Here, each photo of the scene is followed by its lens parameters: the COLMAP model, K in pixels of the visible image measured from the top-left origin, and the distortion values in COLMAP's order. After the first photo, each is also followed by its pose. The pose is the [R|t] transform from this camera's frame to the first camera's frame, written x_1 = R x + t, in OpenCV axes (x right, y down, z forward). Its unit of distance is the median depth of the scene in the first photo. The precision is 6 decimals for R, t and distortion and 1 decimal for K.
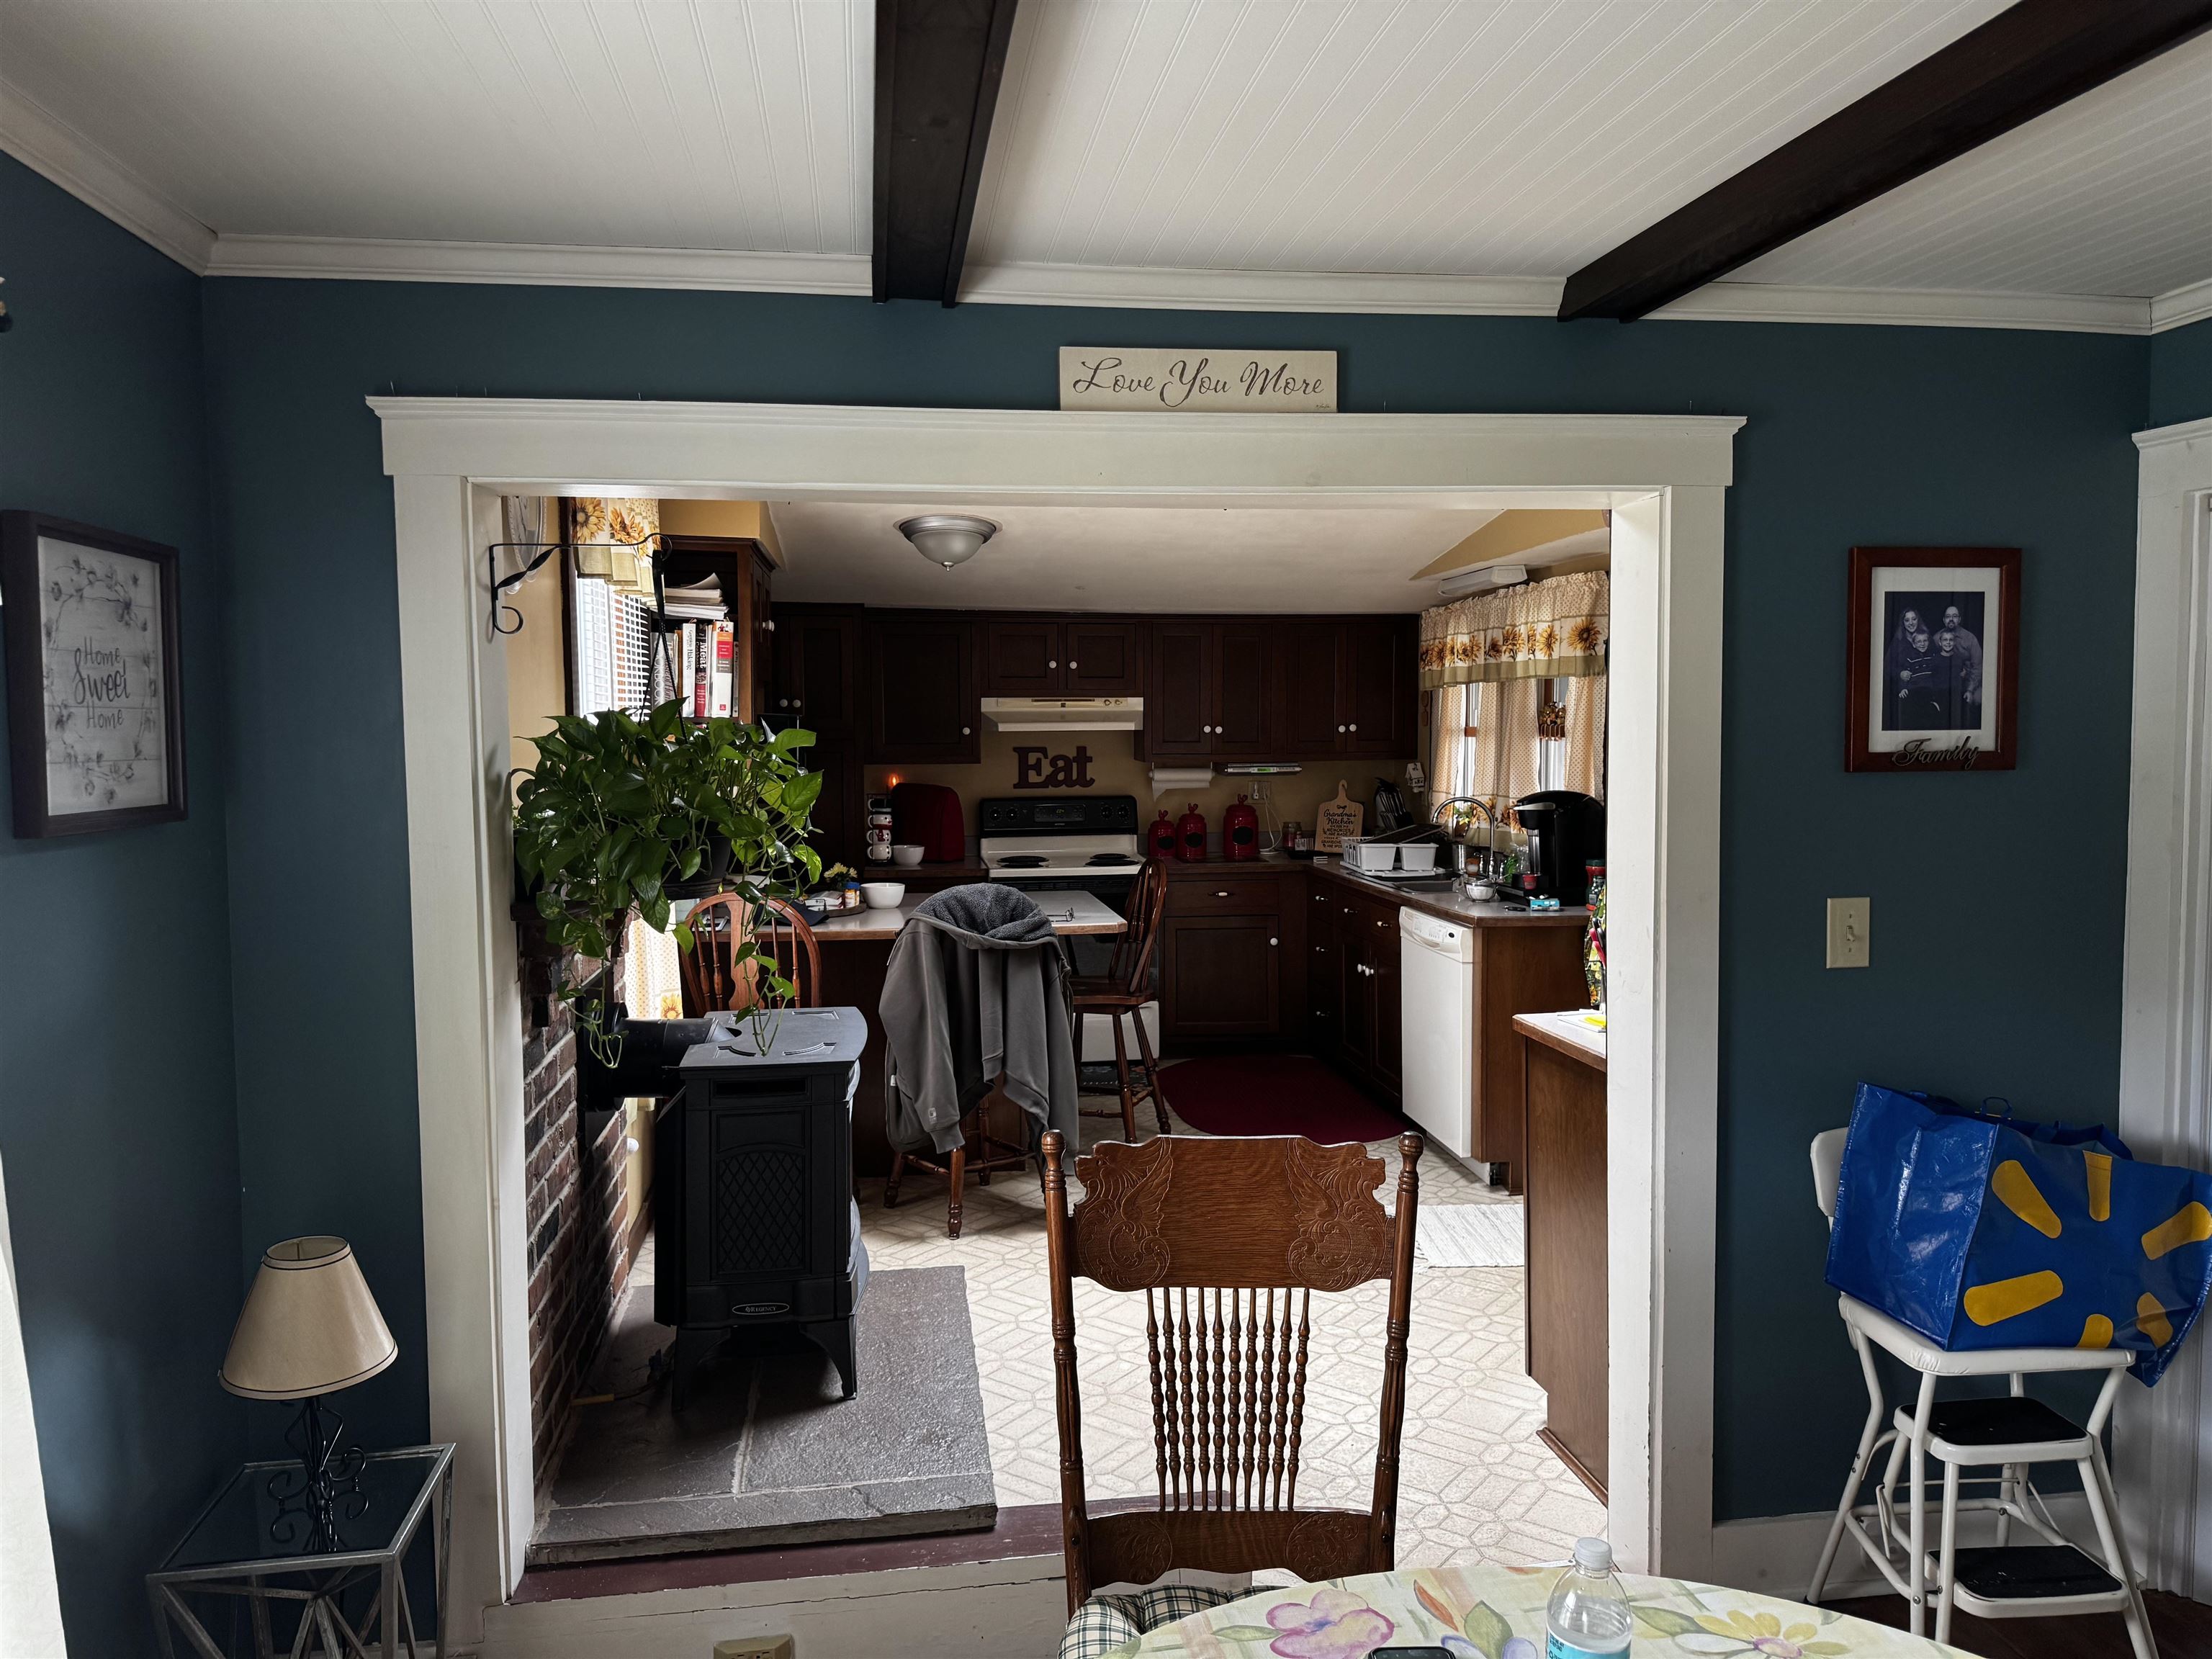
lens RADIAL K [[1558.0, 0, 1101.5], [0, 1558.0, 827.2], [0, 0, 1]] dist [0.041328, -0.048280]
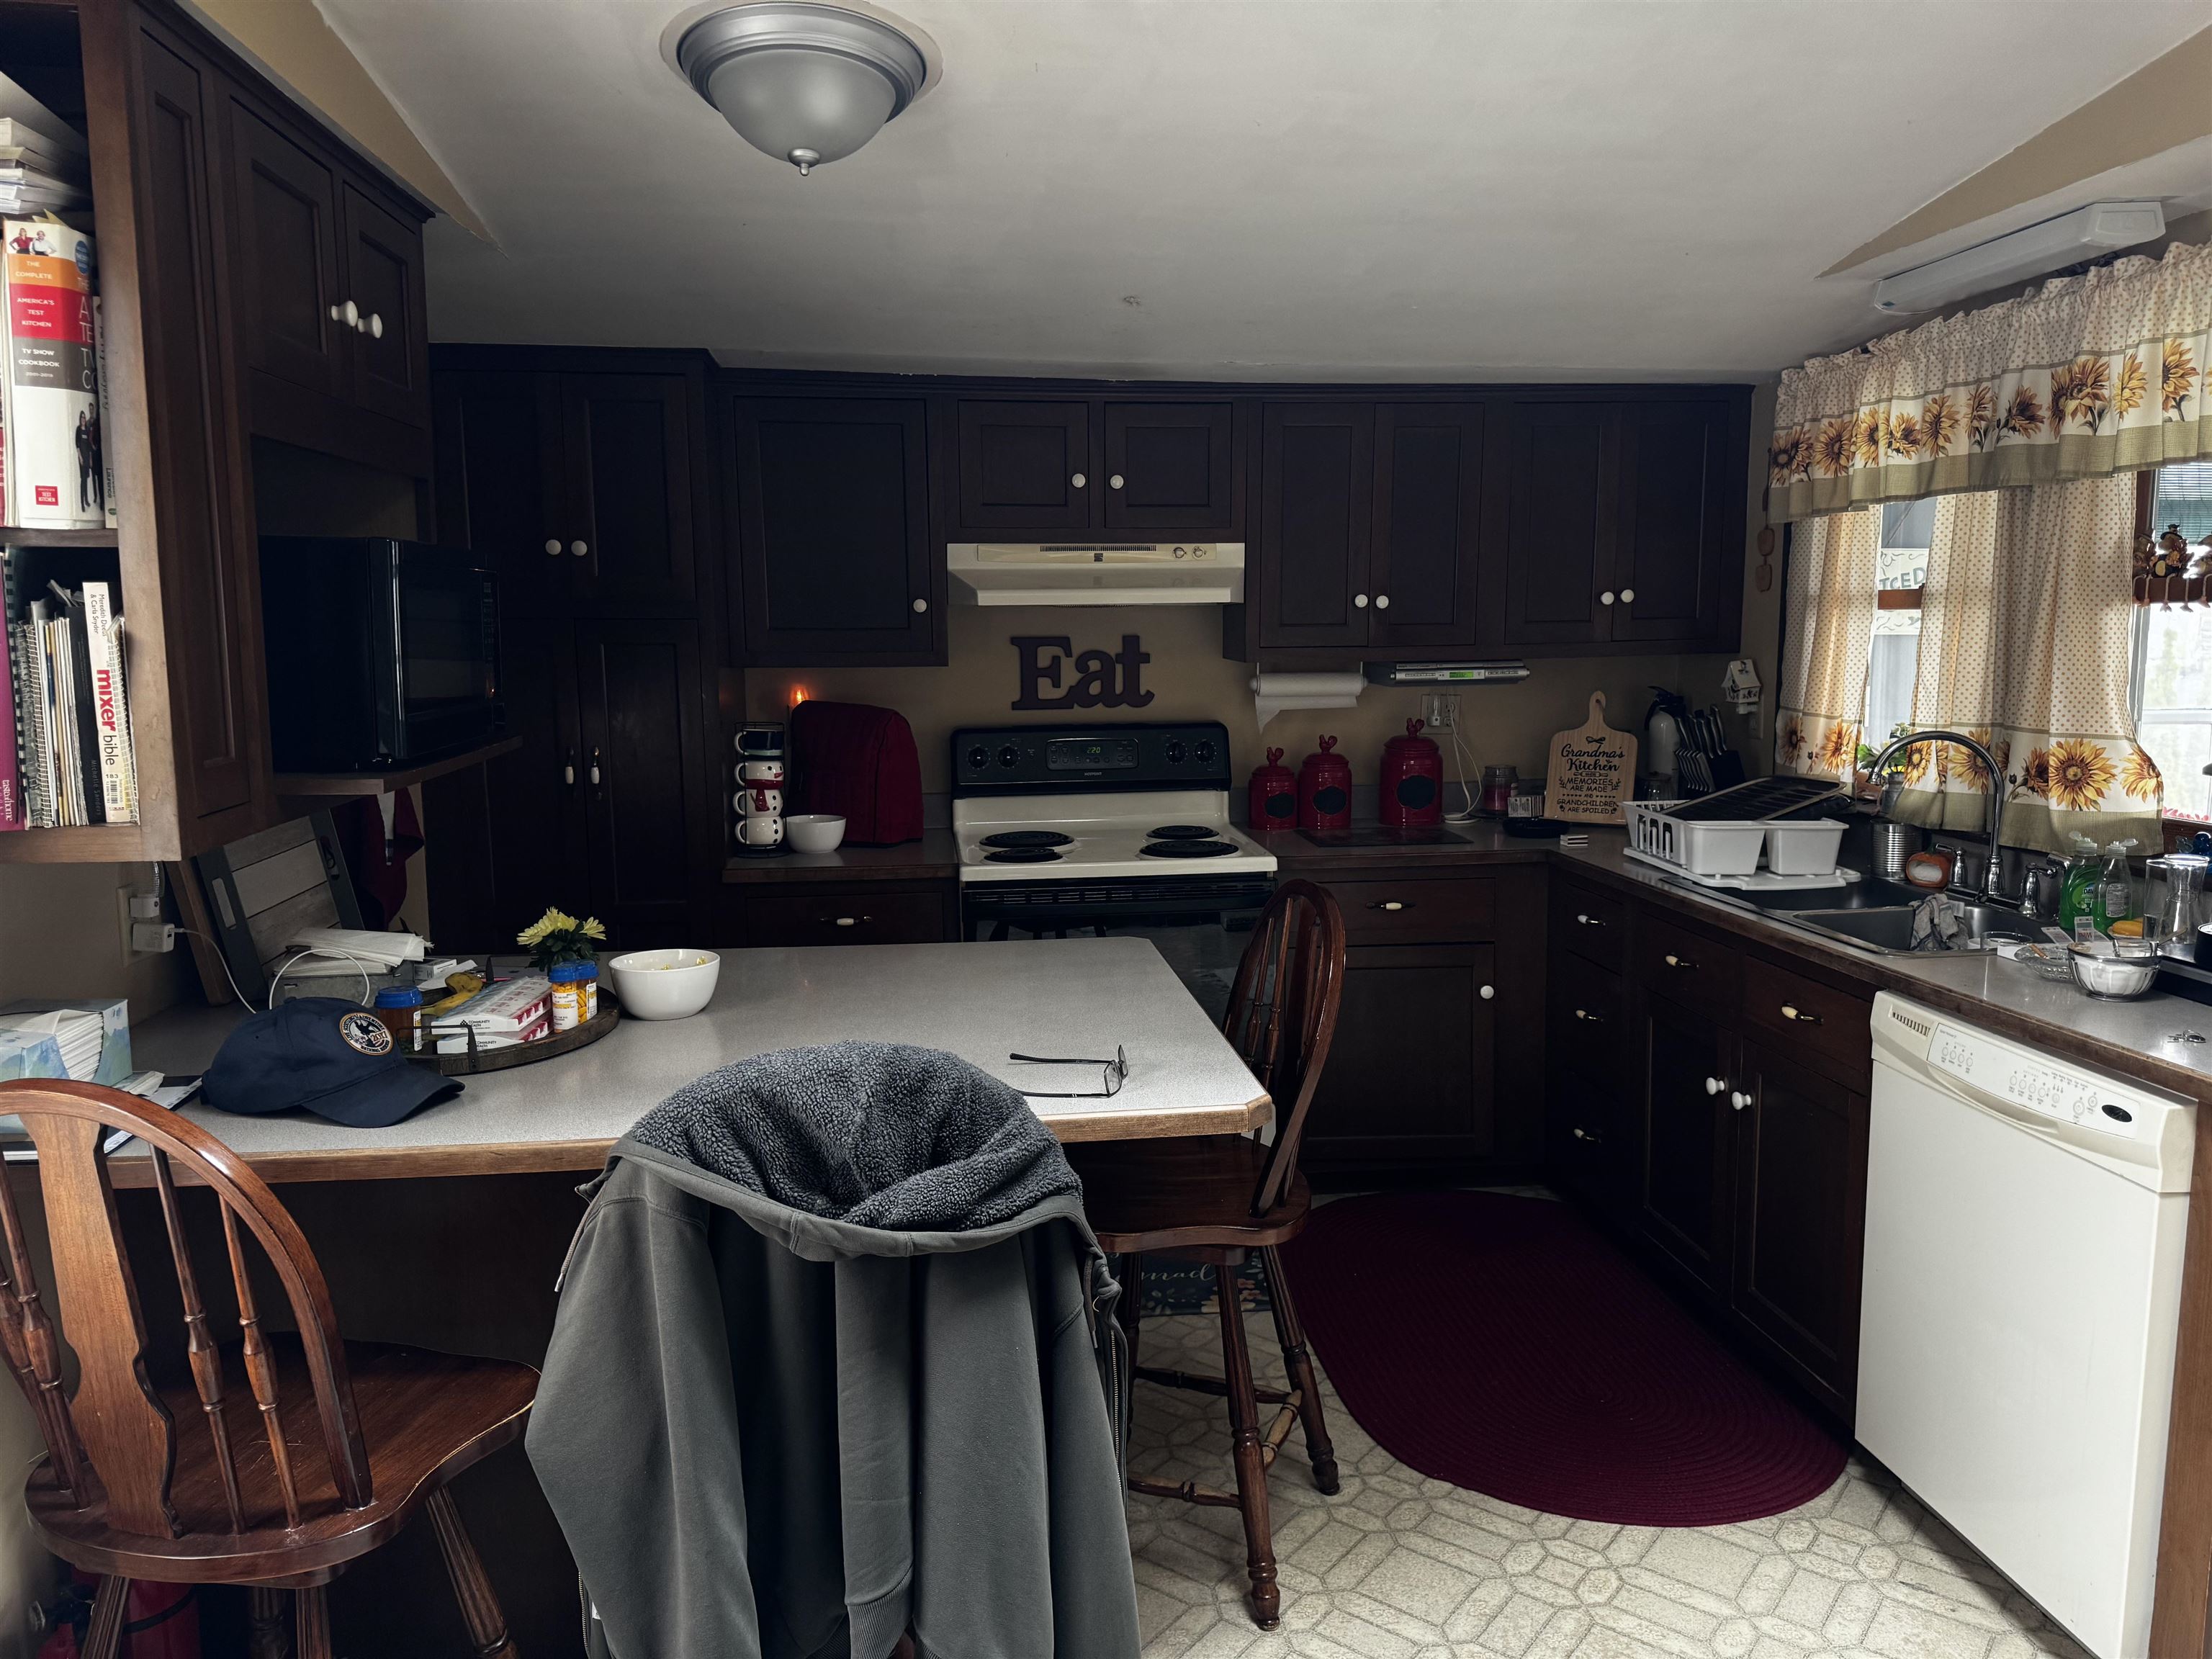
lens RADIAL K [[1558.0, 0, 1053.1], [0, 1558.0, 817.9], [0, 0, 1]] dist [0.041328, -0.048280]
pose [[0.998536, 0.001136, -0.054080, -0.010940], [0.001958, 0.998366, 0.057118, -0.018814], [0.054057, -0.057140, 0.996902, 0.455491]]
